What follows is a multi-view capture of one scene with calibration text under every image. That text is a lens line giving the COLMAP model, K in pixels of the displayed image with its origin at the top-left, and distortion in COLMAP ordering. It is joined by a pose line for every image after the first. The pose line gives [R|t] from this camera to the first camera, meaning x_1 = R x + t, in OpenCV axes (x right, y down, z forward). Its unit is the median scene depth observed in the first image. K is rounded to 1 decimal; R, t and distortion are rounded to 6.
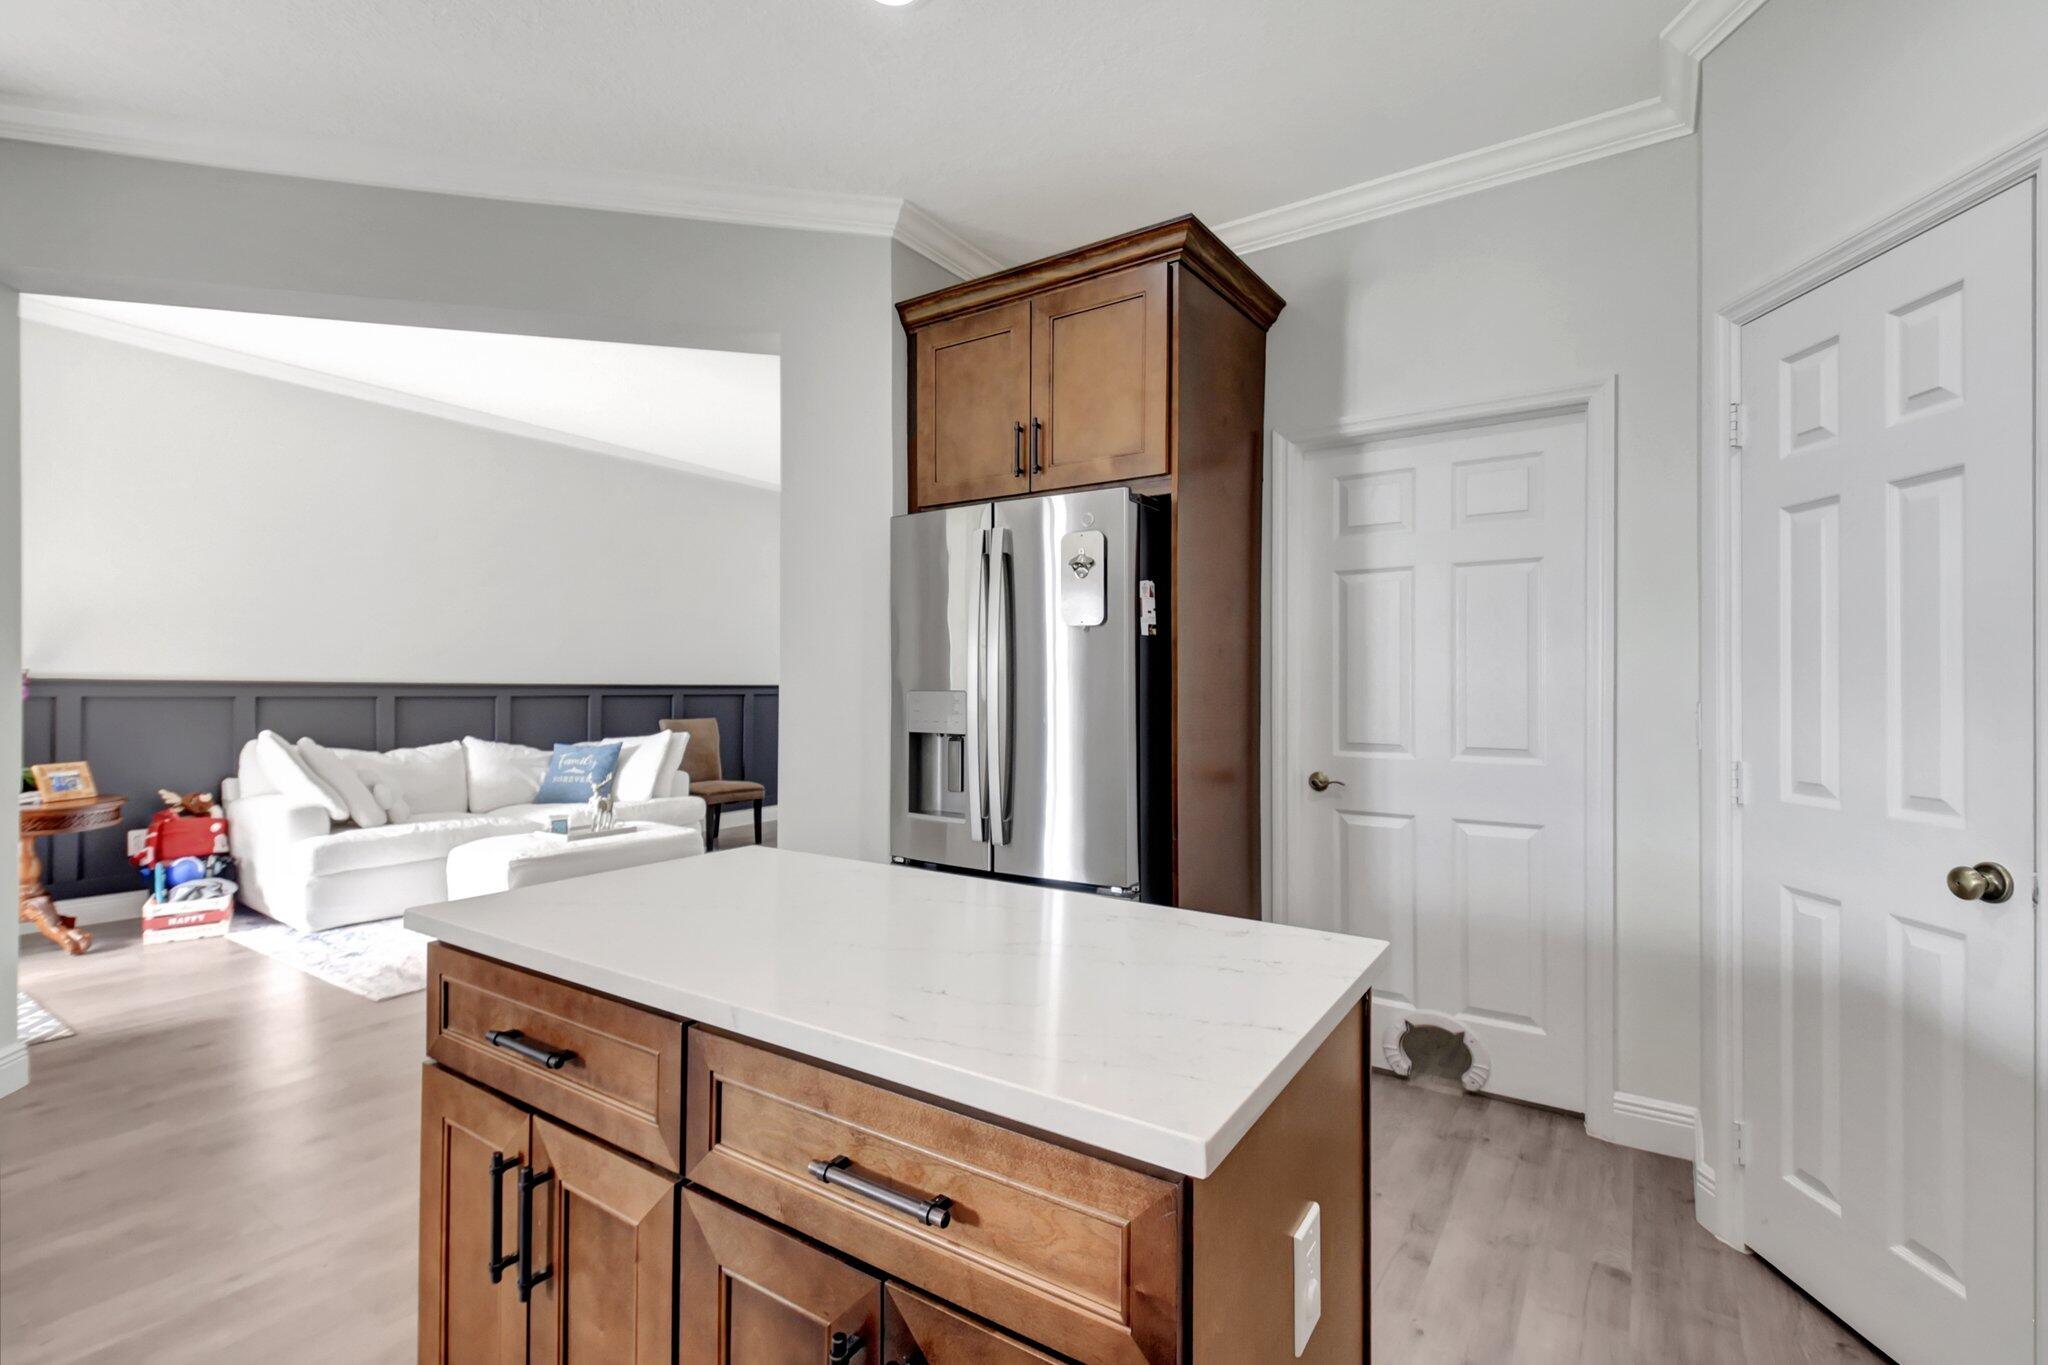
lens RADIAL K [[894.0, 0, 1017.9], [0, 894.0, 686.4], [0, 0, 1]] dist [0.015327, -0.001394]
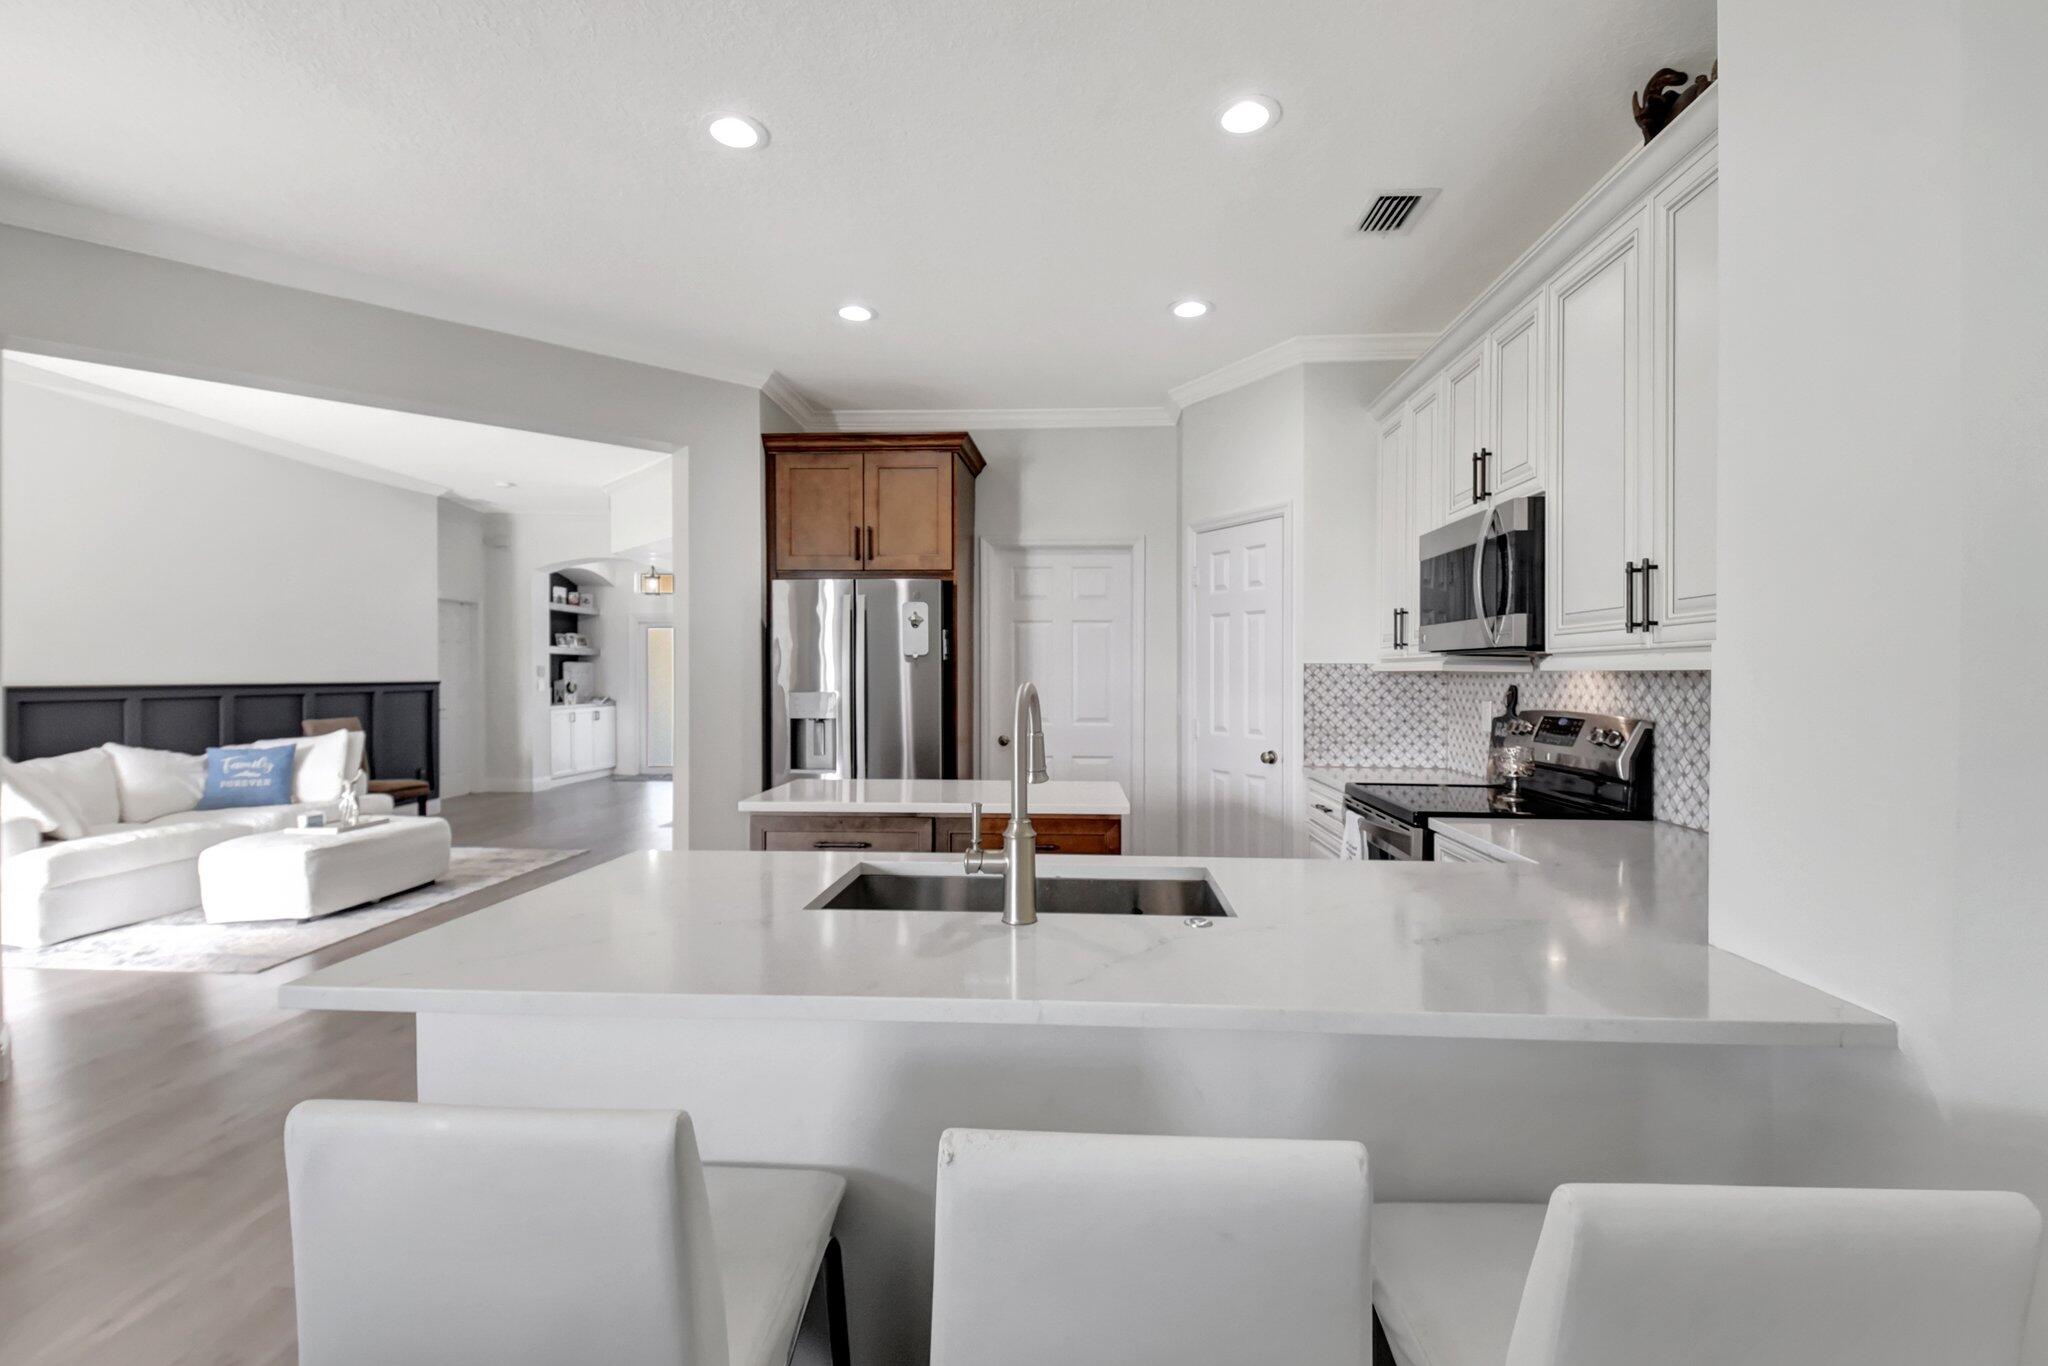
lens RADIAL K [[894.0, 0, 1026.3], [0, 894.0, 682.2], [0, 0, 1]] dist [0.015327, -0.001394]
pose [[0.850639, -0.007613, 0.525696, -0.548496], [0.002068, 0.999936, 0.011135, -0.026801], [-0.525747, -0.008385, 0.850600, -0.510212]]
